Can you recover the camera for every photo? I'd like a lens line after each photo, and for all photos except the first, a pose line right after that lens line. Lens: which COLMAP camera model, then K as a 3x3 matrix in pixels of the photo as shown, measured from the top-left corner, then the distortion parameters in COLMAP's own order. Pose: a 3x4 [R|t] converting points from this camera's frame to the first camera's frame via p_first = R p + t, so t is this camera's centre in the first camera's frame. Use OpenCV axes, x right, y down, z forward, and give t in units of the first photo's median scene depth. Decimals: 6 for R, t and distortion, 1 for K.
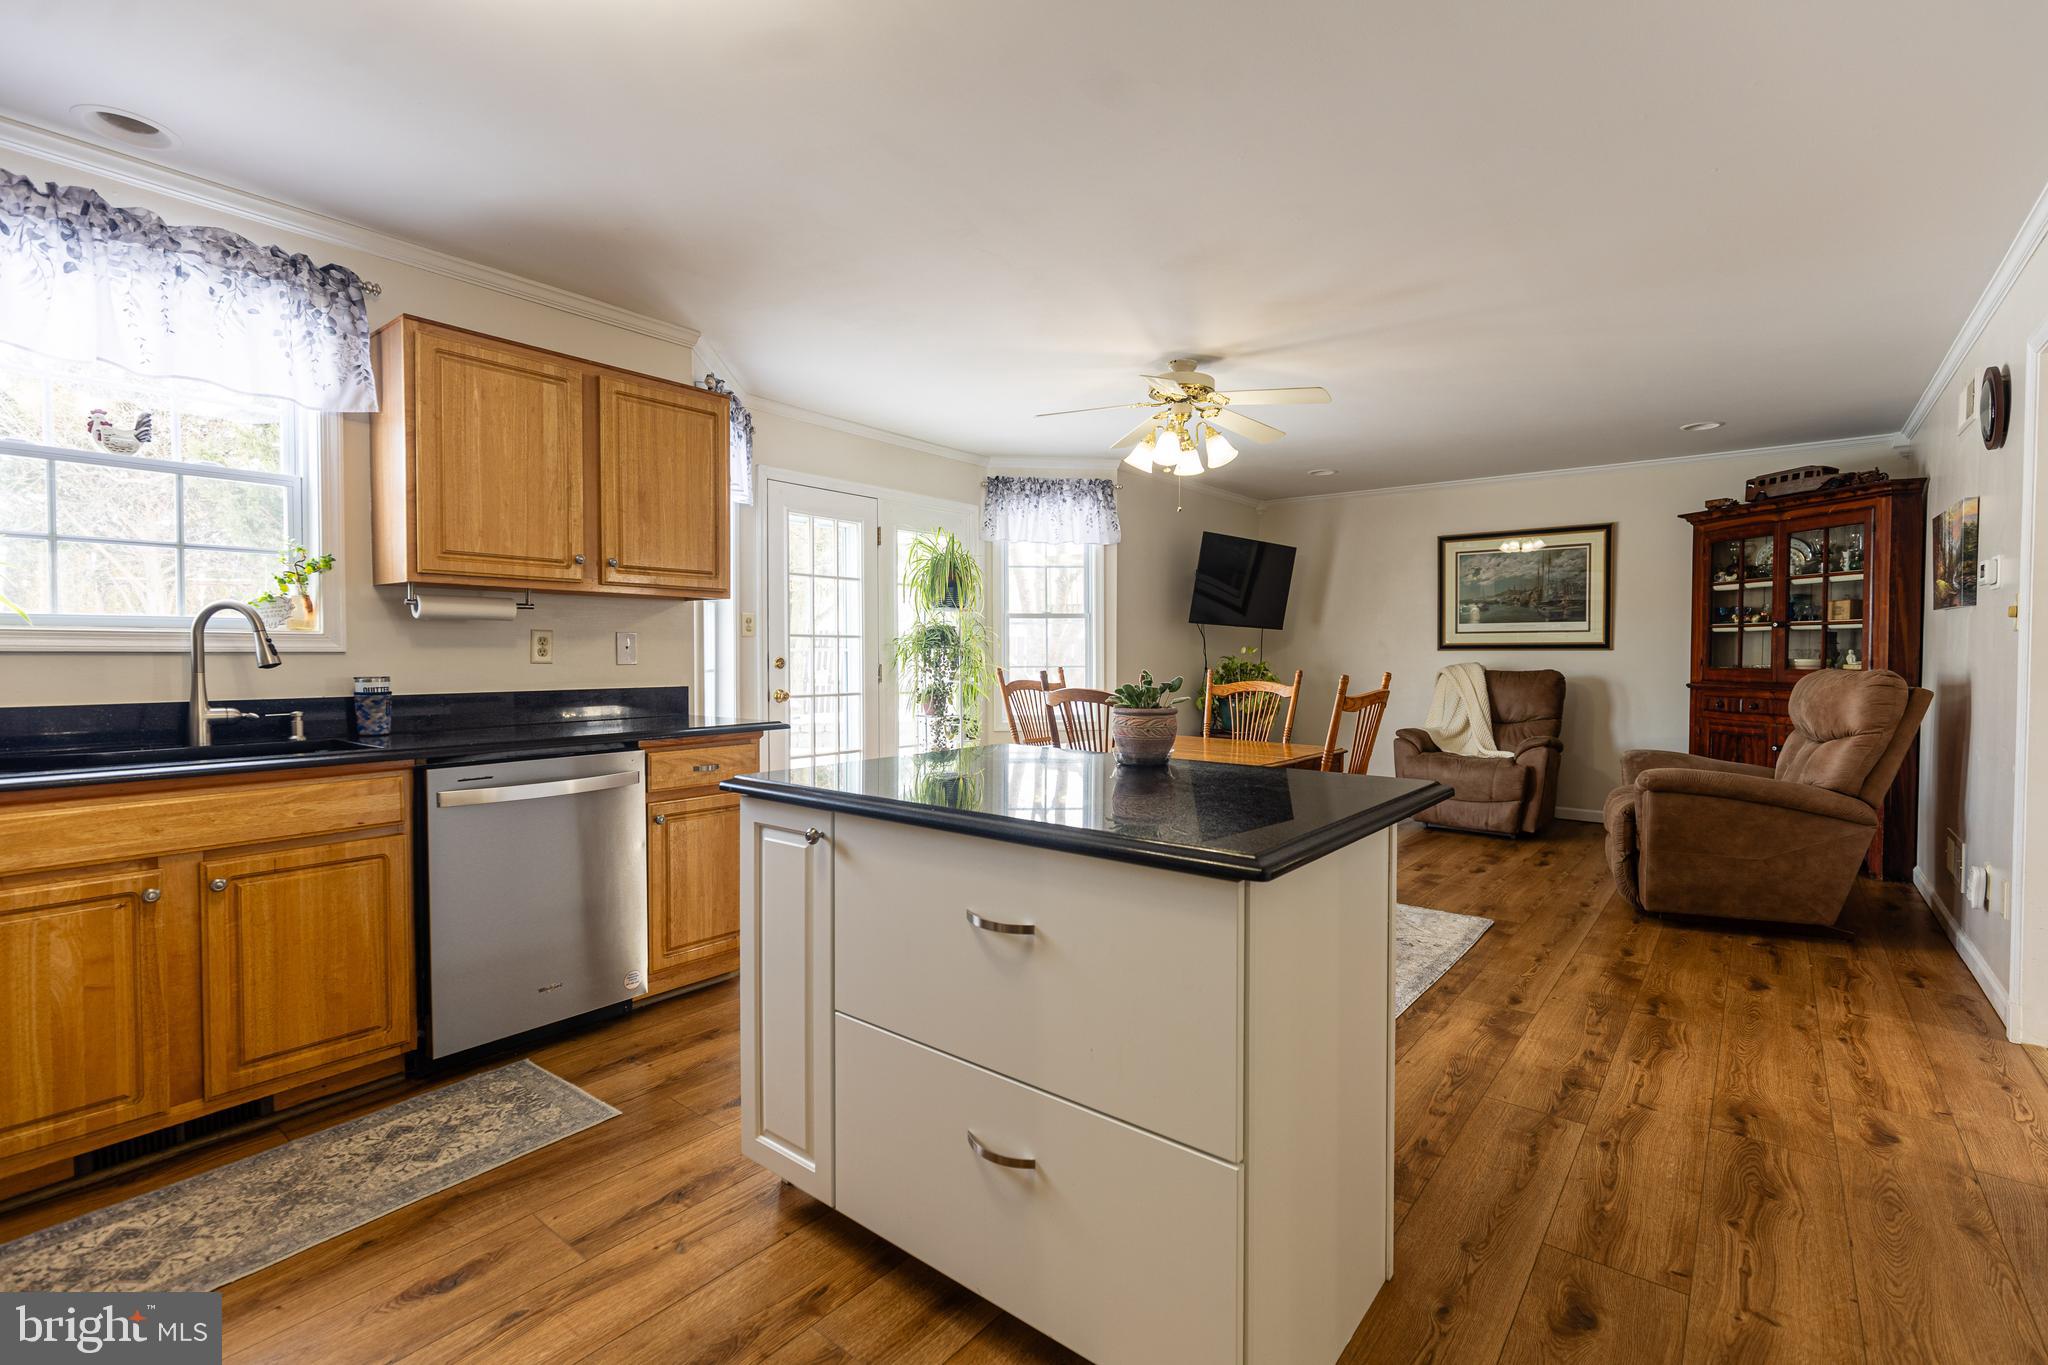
lens RADIAL K [[921.0, 0, 1028.8], [0, 921.0, 679.1], [0, 0, 1]] dist [0.008905, -0.001887]
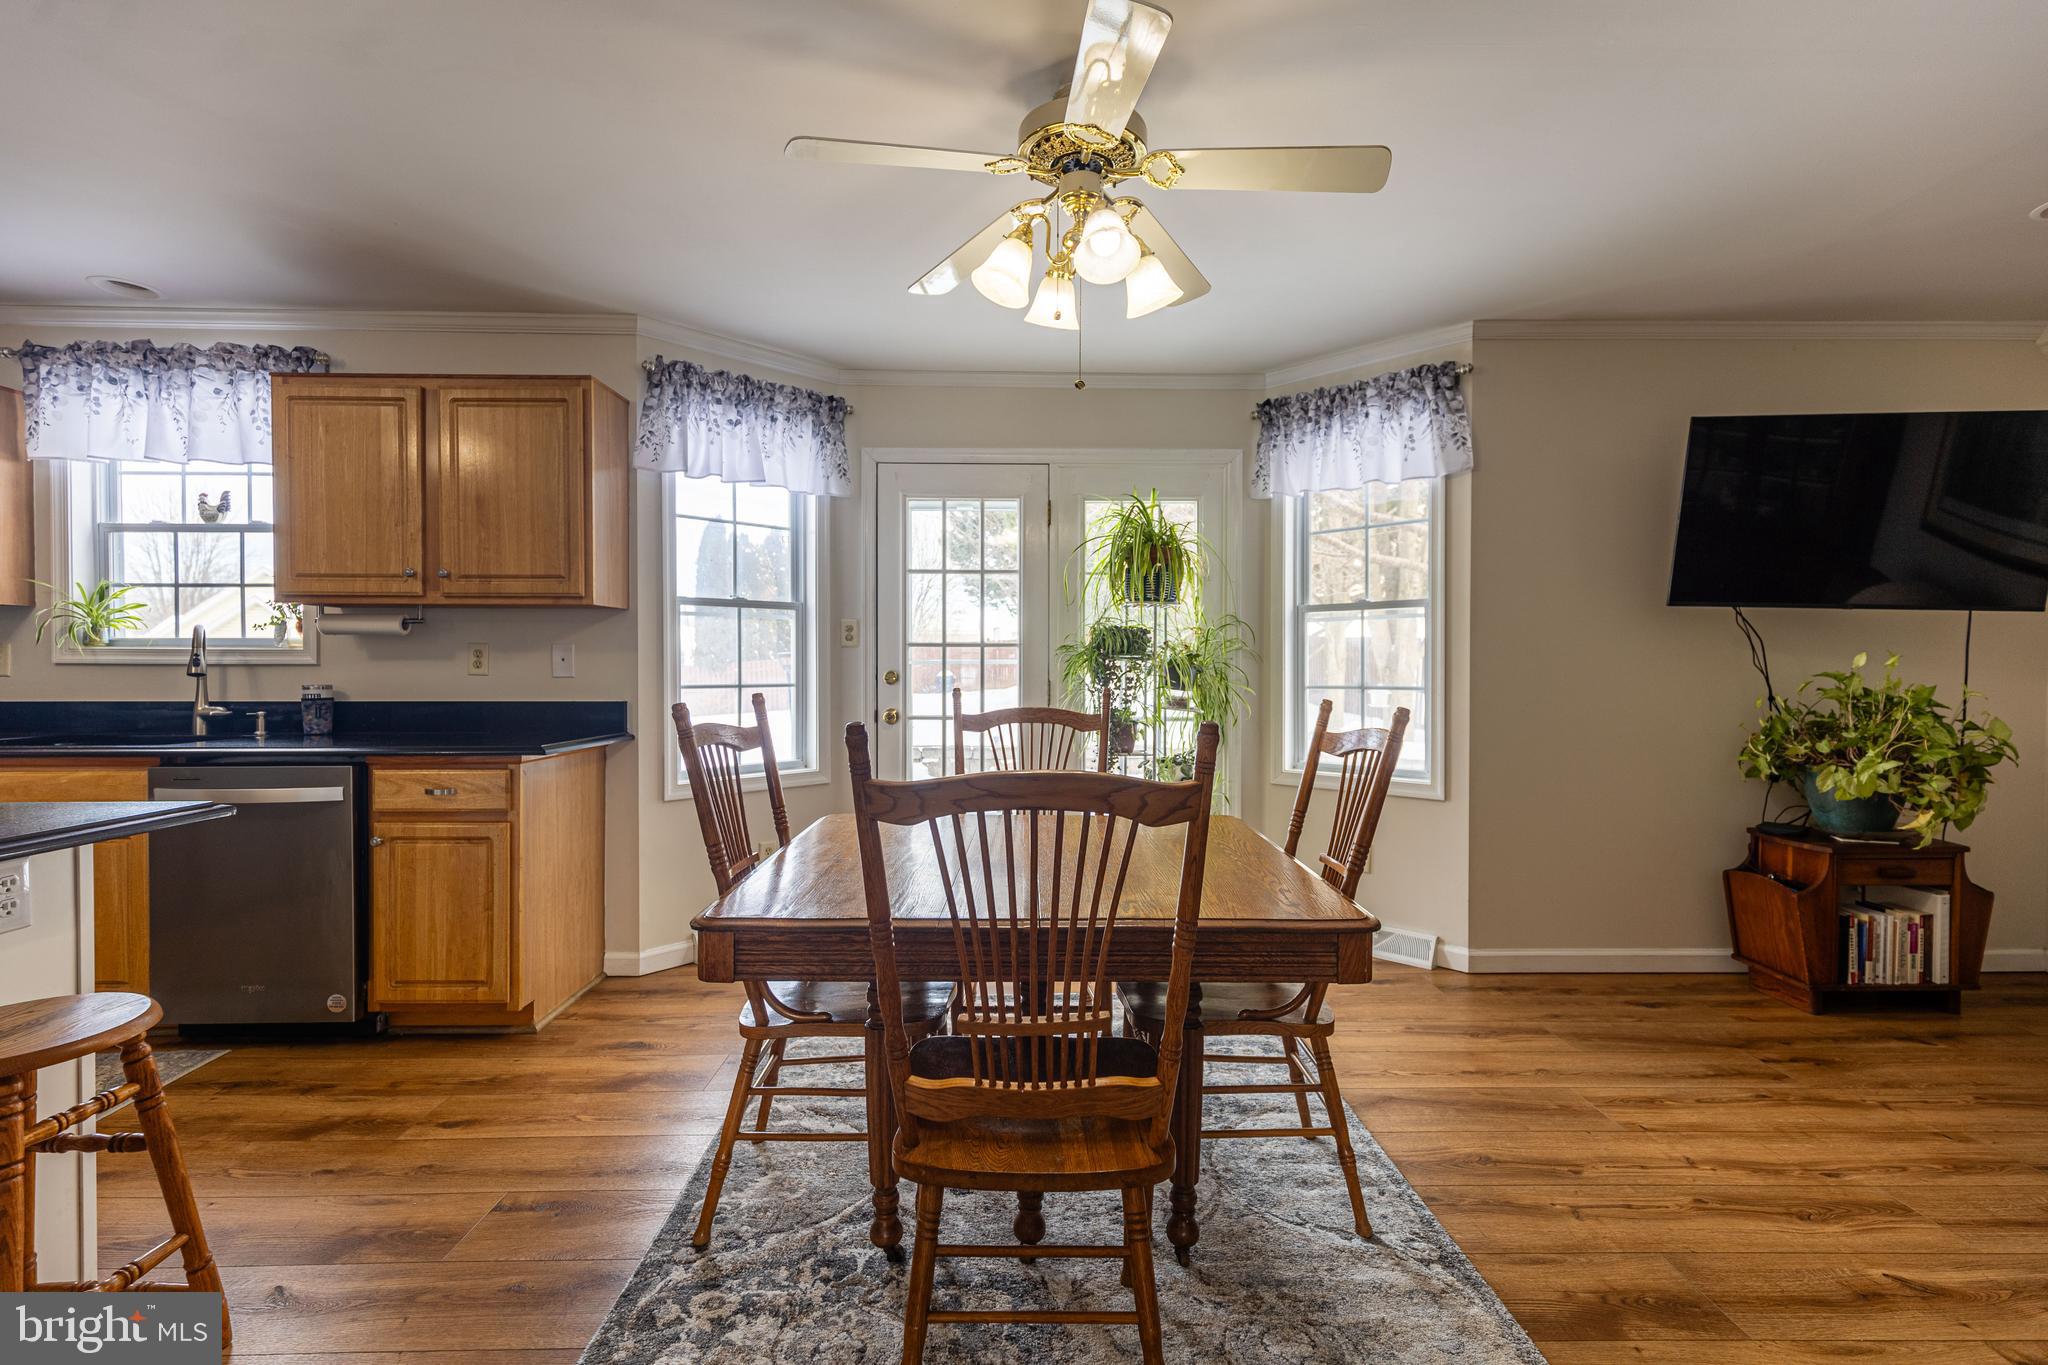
lens RADIAL K [[921.0, 0, 1026.6], [0, 921.0, 678.1], [0, 0, 1]] dist [0.008905, -0.001887]
pose [[0.635648, 0.010008, -0.771914, 0.605385], [-0.022310, 0.999736, -0.005410, -0.019557], [0.771656, 0.020660, 0.635704, 0.731593]]
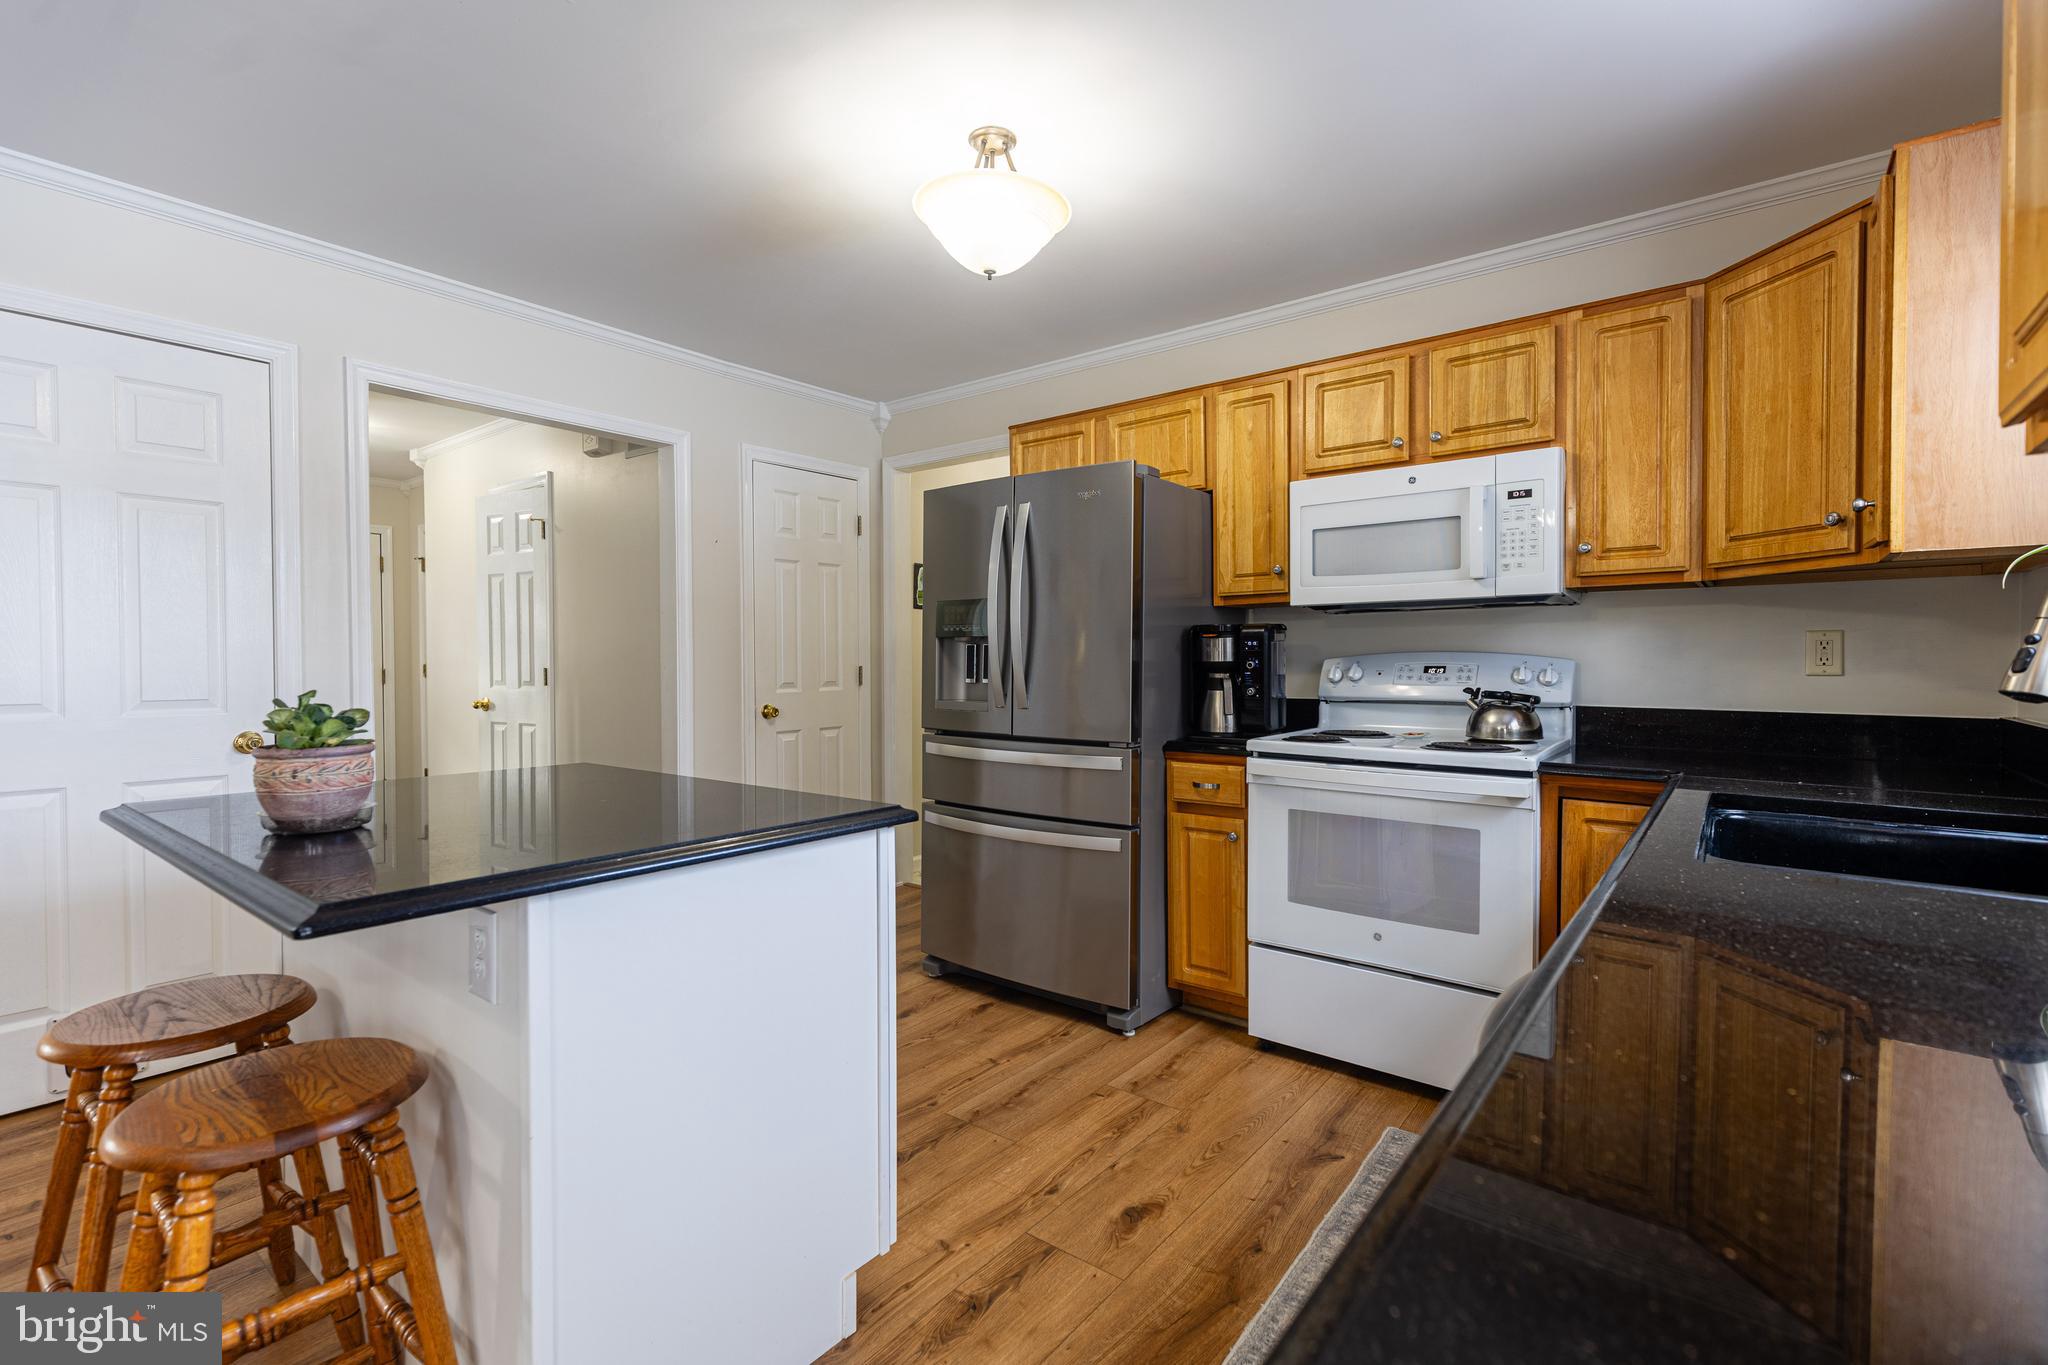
lens RADIAL K [[921.0, 0, 1028.2], [0, 921.0, 665.9], [0, 0, 1]] dist [0.008905, -0.001887]
pose [[-0.999973, -0.001455, -0.007260, -0.227568], [-0.001719, 0.999329, 0.036575, -0.030362], [0.007201, 0.036586, -0.999305, 0.985786]]
